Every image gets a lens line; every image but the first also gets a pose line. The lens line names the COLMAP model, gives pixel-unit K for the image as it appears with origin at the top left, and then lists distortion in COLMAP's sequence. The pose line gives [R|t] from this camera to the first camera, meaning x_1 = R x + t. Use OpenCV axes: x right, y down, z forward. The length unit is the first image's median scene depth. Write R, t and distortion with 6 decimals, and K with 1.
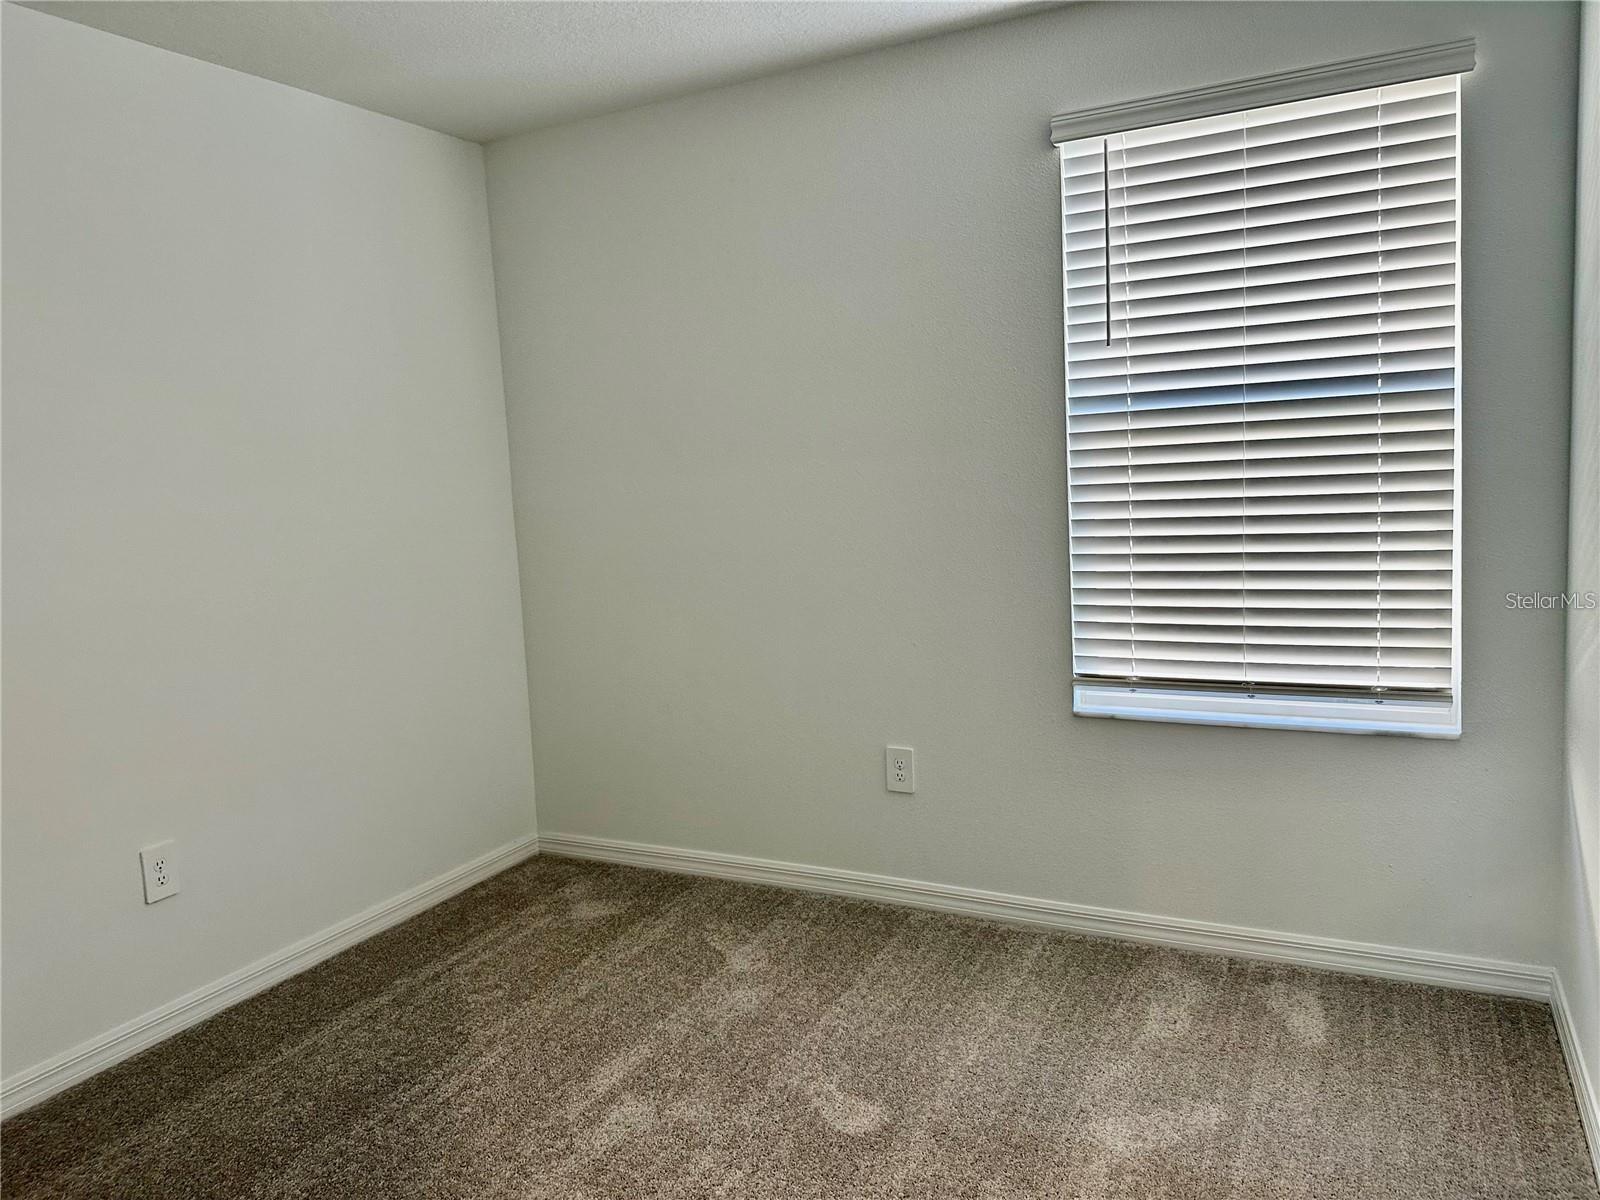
lens RADIAL K [[1131.9, 0, 811.7], [0, 1131.9, 576.6], [0, 0, 1]] dist [0.112887, -0.148841]
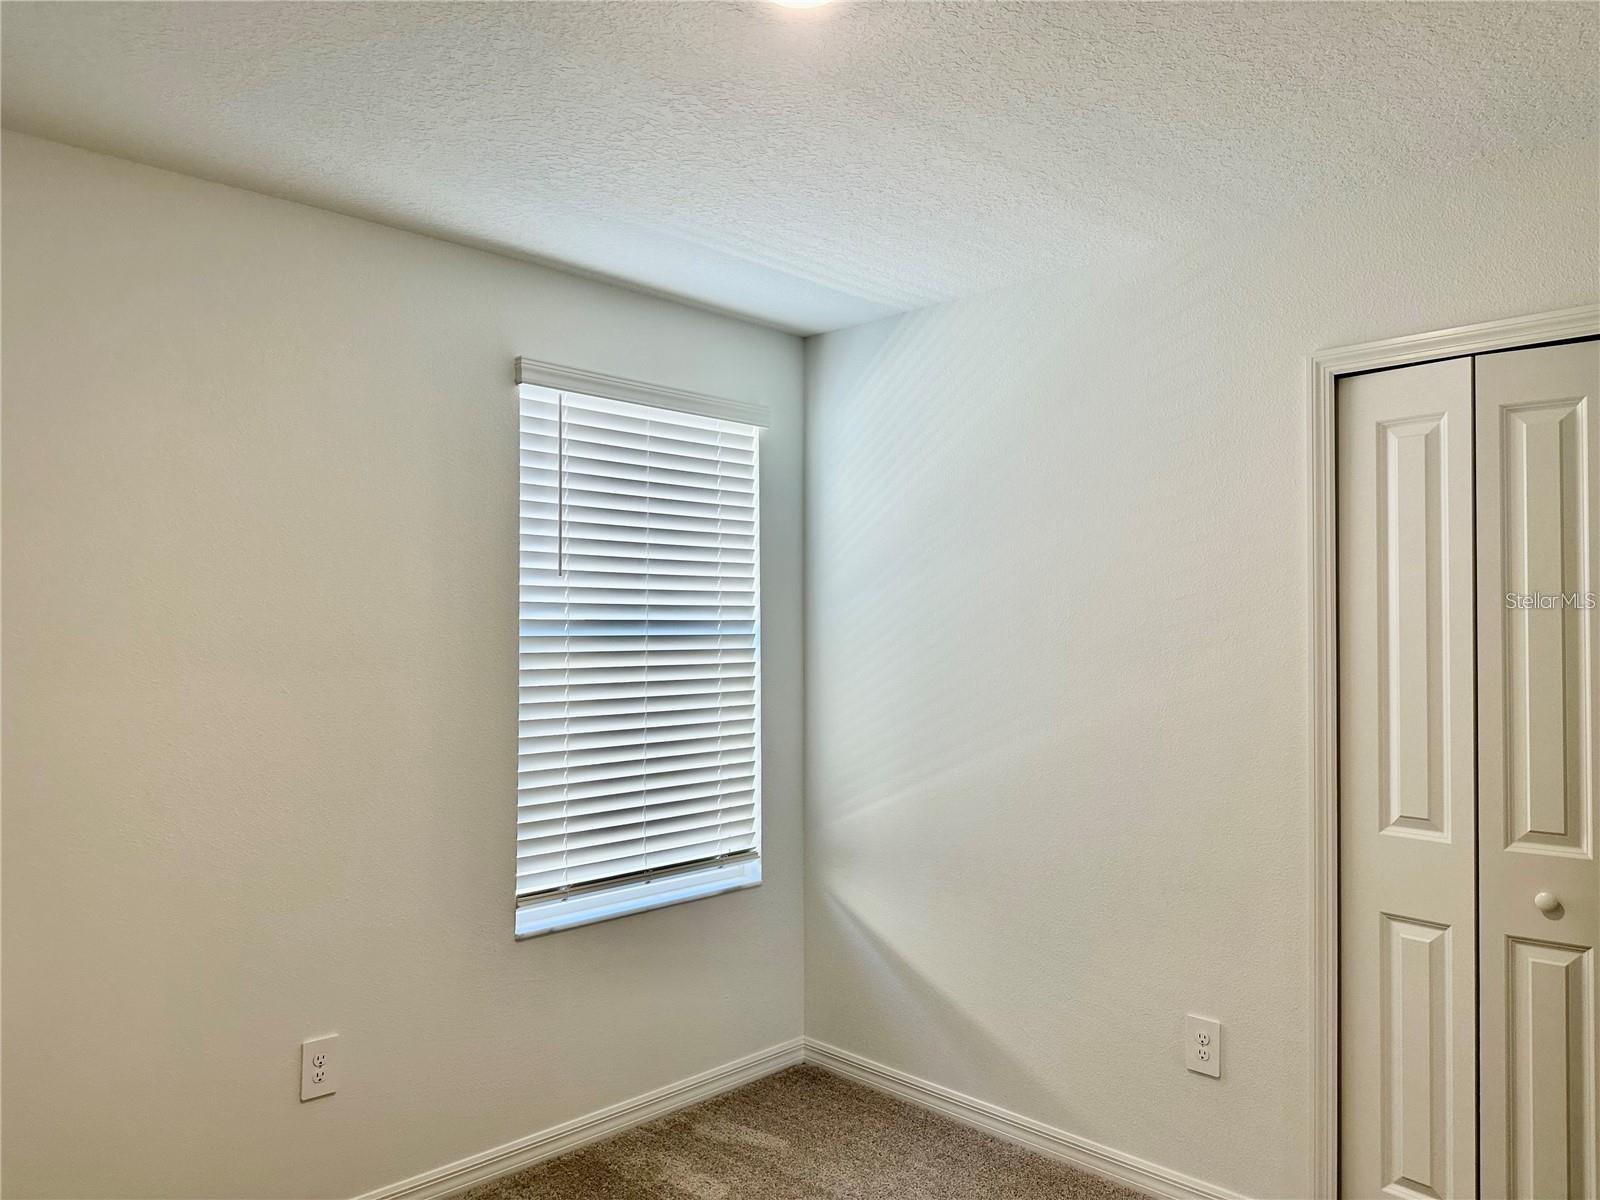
lens RADIAL K [[1149.3, 0, 800.1], [0, 1149.3, 598.0], [0, 0, 1]] dist [0.117541, -0.136773]
pose [[0.287393, 0.075971, 0.954795, -0.732029], [0.090192, 0.990274, -0.105941, -0.044804], [-0.953557, 0.116562, 0.277746, 0.490069]]
